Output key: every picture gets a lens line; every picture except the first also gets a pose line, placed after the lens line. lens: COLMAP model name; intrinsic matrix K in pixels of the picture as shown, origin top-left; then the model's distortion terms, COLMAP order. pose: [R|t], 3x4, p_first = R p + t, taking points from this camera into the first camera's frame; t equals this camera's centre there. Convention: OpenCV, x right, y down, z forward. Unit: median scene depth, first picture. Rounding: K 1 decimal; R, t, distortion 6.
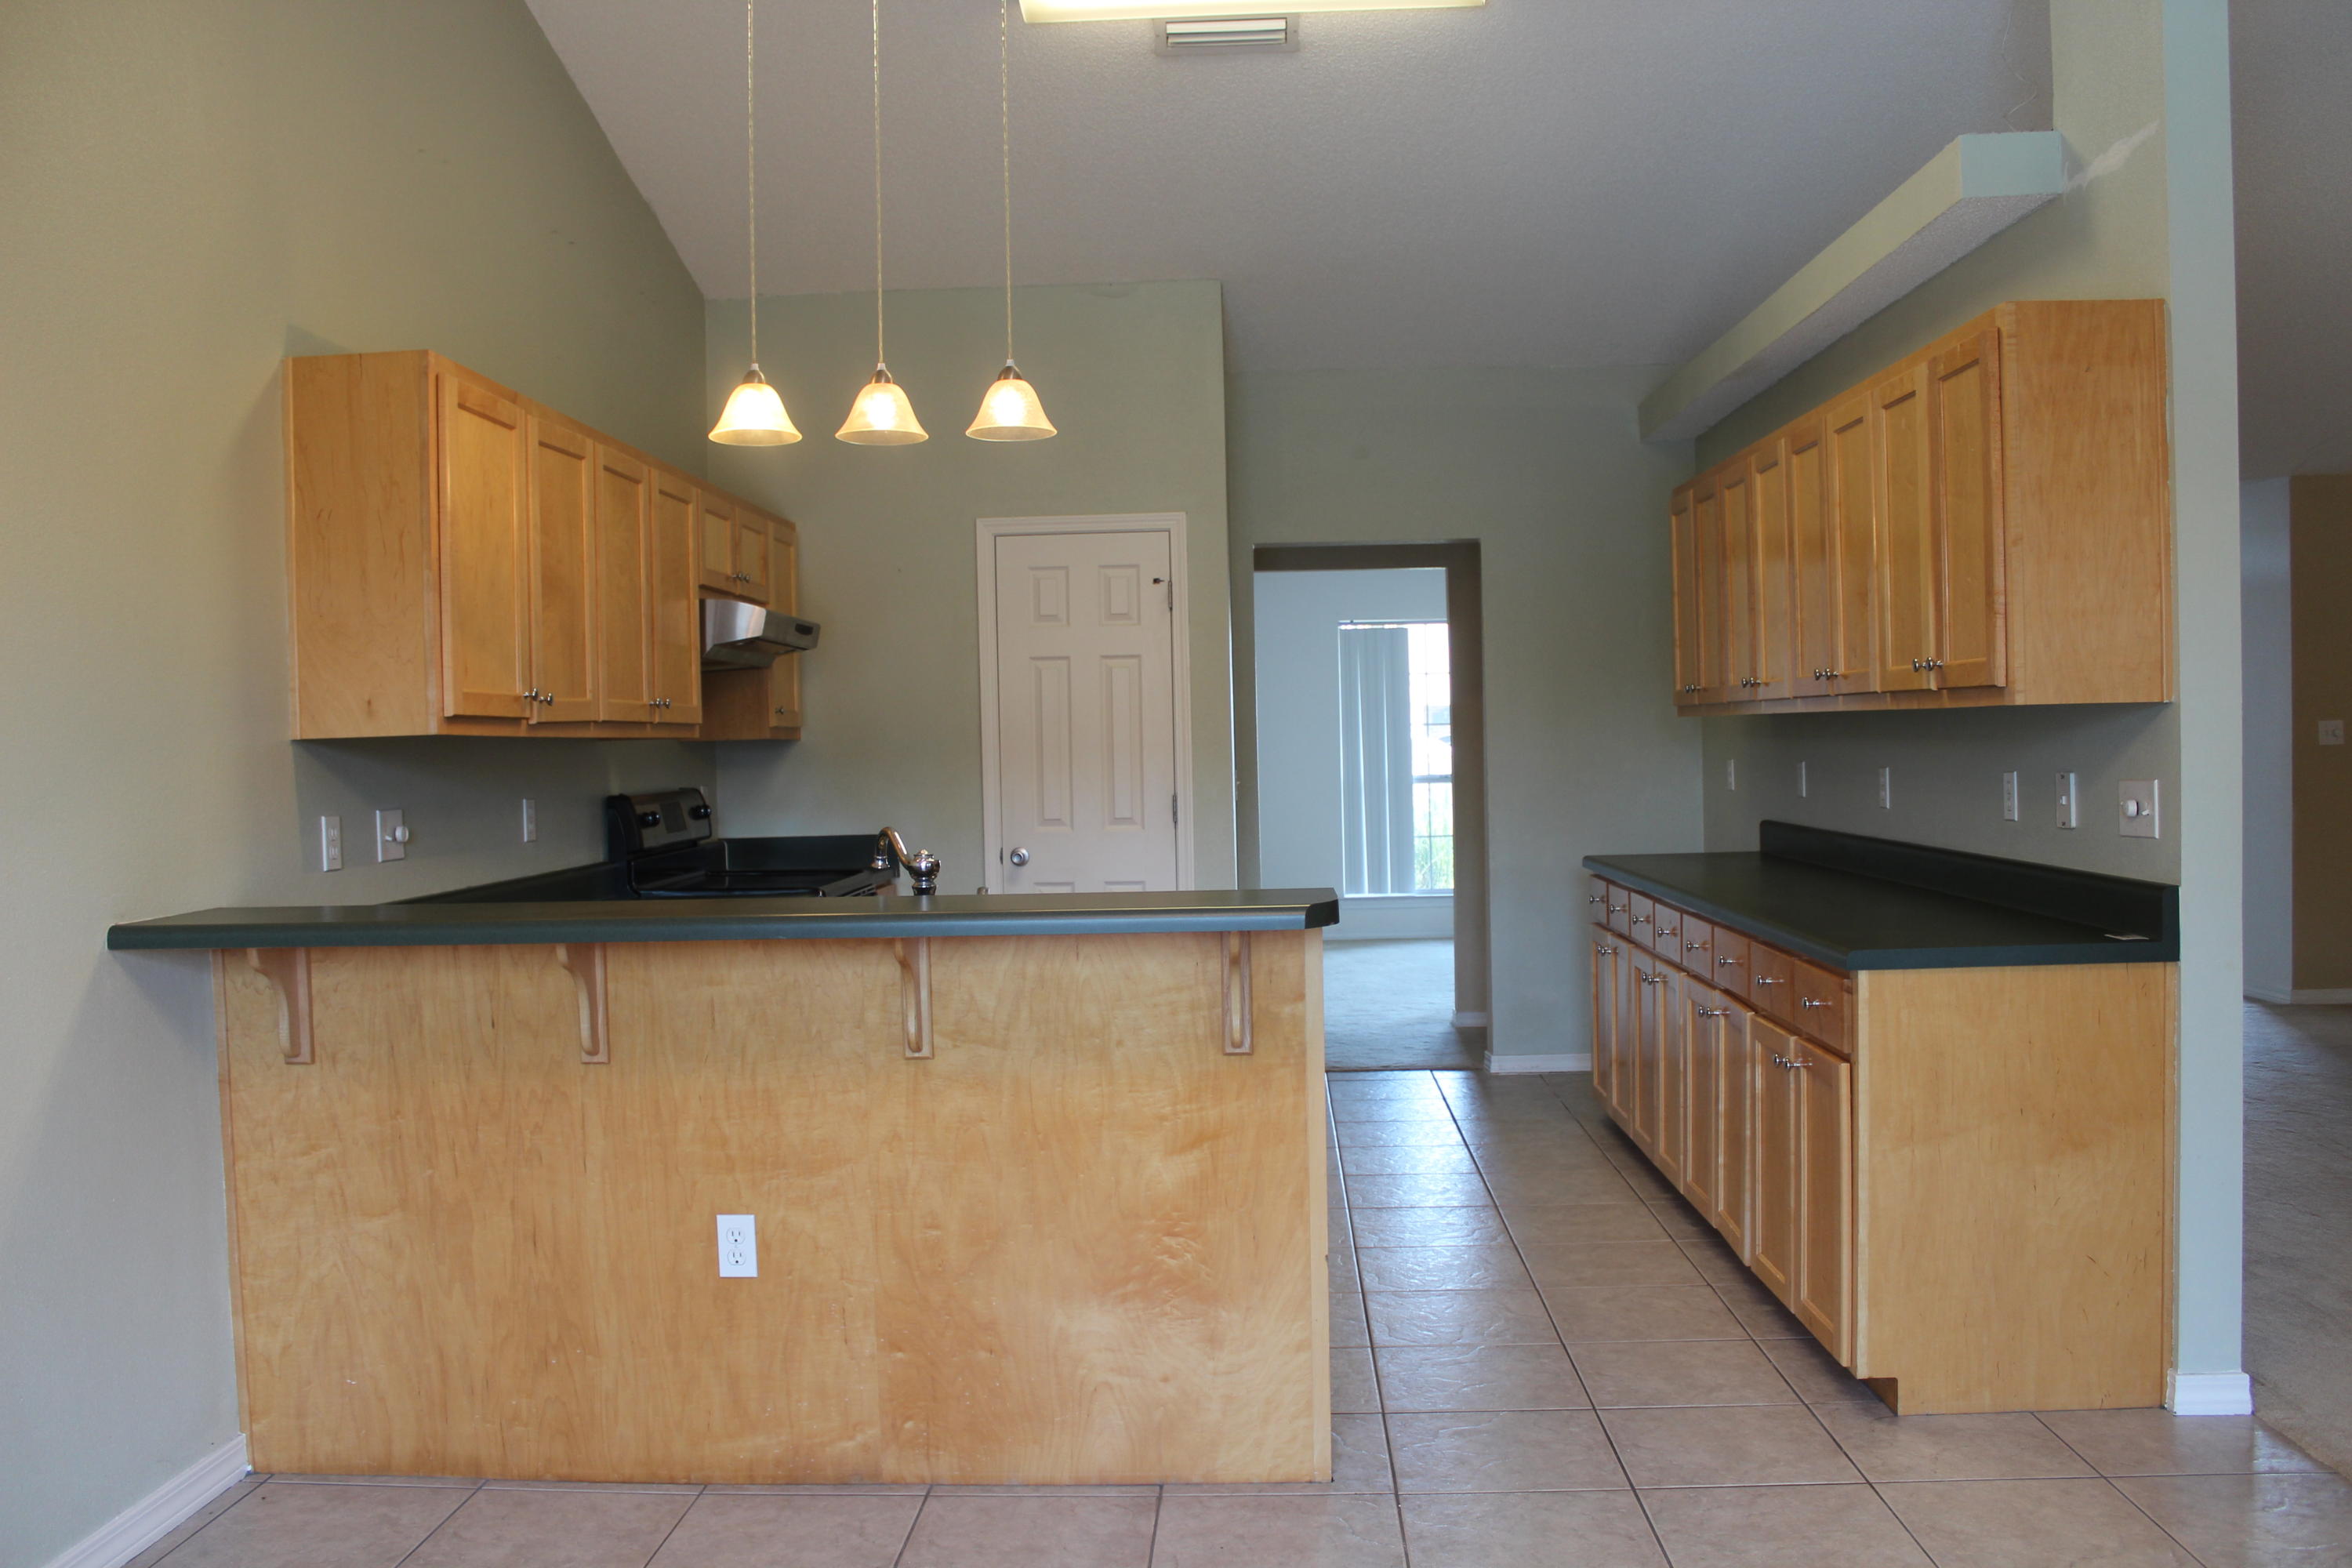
lens RADIAL K [[1957.8, 0, 1182.0], [0, 1957.8, 791.8], [0, 0, 1]] dist [-0.155337, 0.145716]
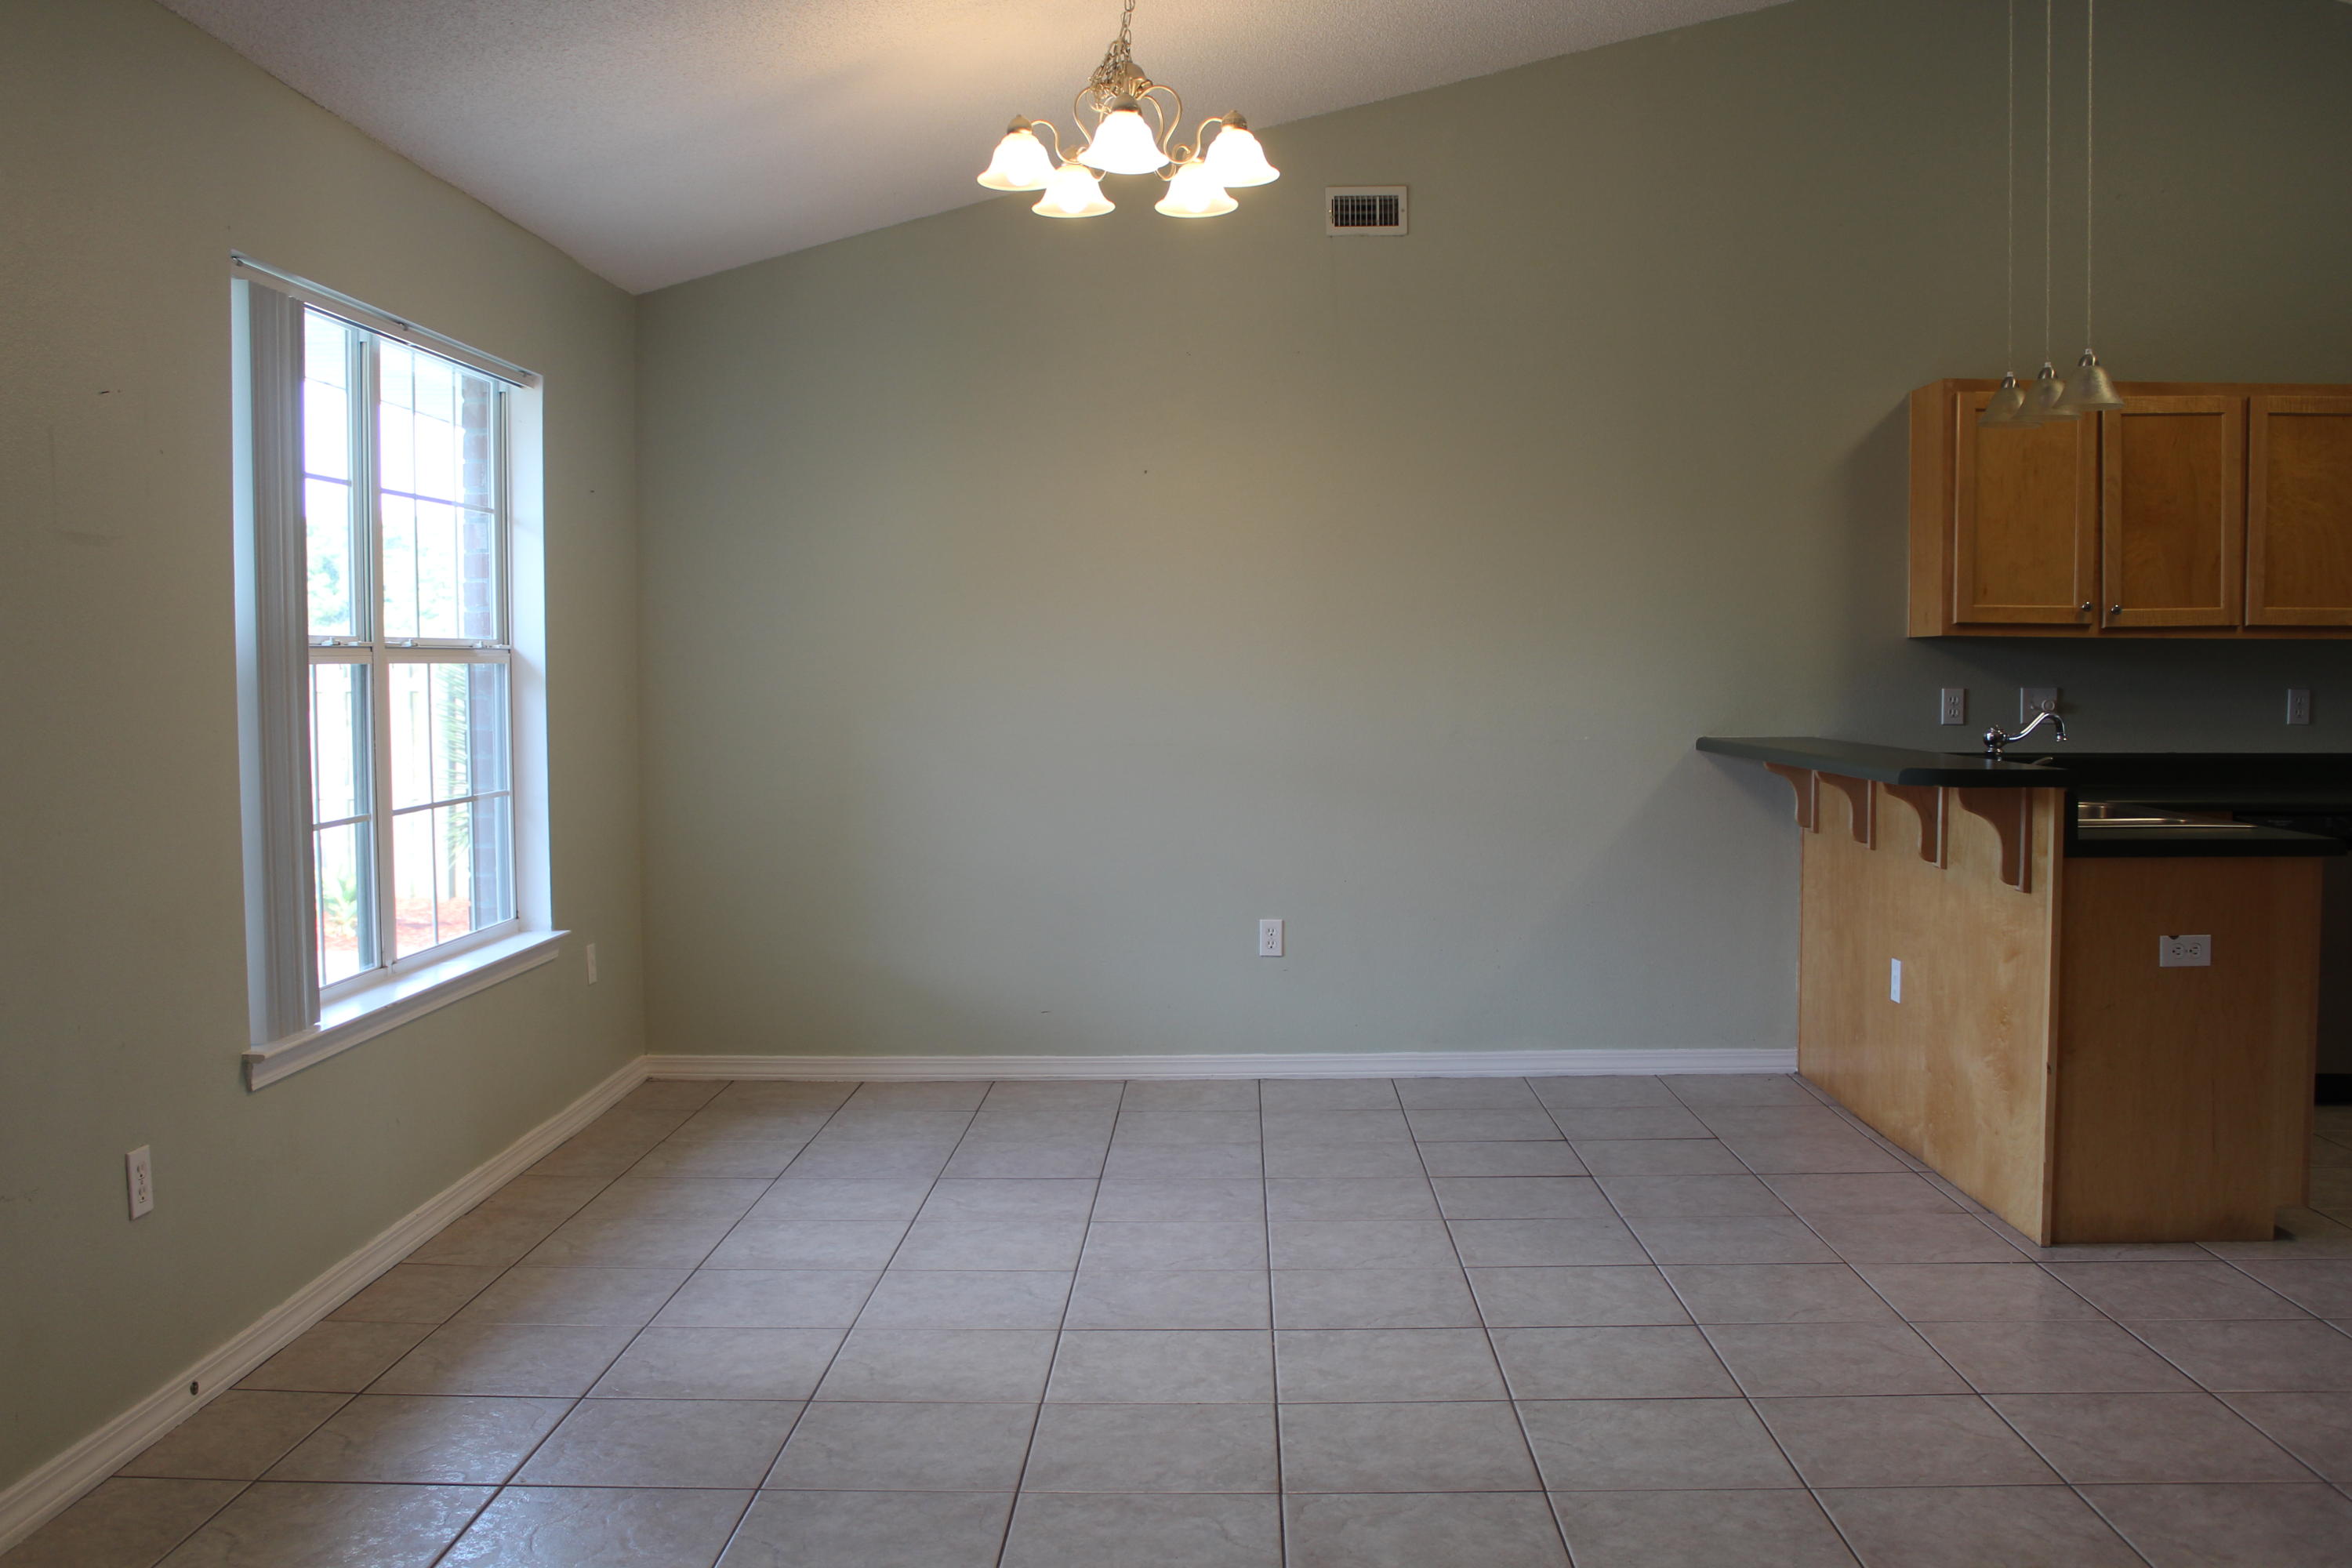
lens RADIAL K [[2148.7, 0, 1178.0], [0, 2148.7, 777.5], [0, 0, 1]] dist [-0.008654, 0.000000]
pose [[0.007457, 0.071759, -0.997394, 1.416615], [-0.030054, 0.996987, 0.071505, -0.023651], [0.999520, 0.029442, 0.009591, 0.422877]]
